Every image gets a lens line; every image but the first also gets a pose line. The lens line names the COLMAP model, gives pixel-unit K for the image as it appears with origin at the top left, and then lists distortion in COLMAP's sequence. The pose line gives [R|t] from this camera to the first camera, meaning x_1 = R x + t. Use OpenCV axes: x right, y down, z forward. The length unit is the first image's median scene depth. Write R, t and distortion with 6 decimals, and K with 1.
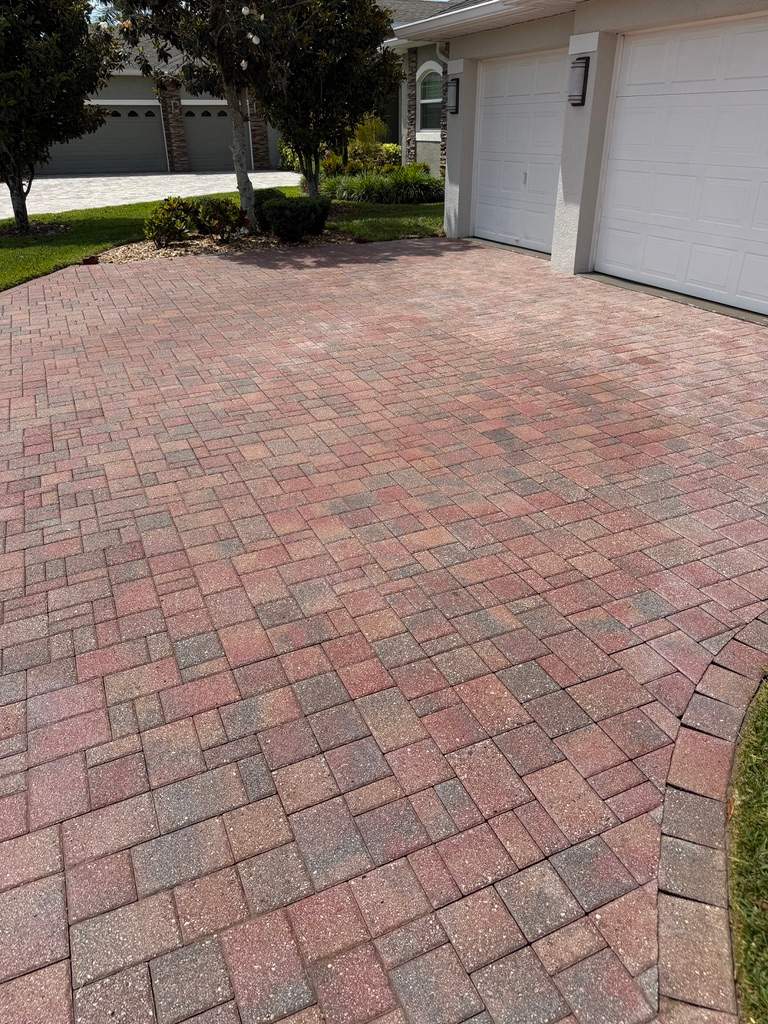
lens RADIAL K [[699.9, 0, 375.2], [0, 699.9, 499.8], [0, 0, 1]] dist [0.045330, -0.033726]
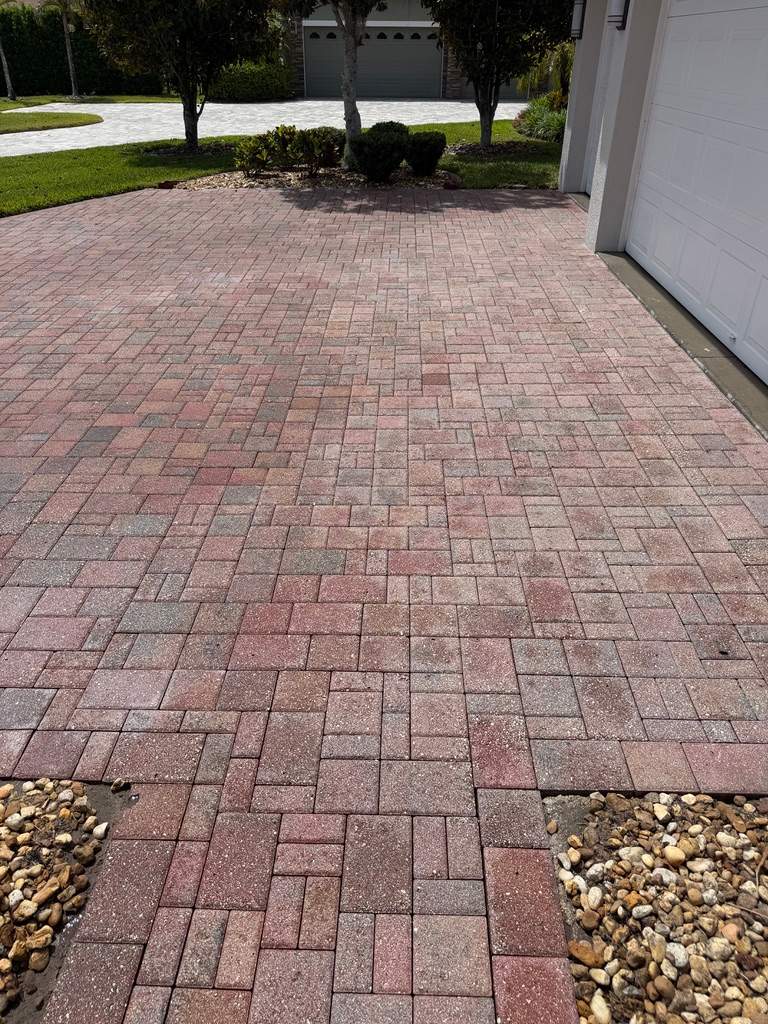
lens RADIAL K [[699.9, 0, 403.2], [0, 699.9, 495.2], [0, 0, 1]] dist [0.045330, -0.033726]
pose [[0.901116, 0.241048, -0.360398, 0.585131], [-0.213428, 0.970140, 0.115224, -0.138377], [0.377411, -0.026911, 0.925655, 0.248738]]
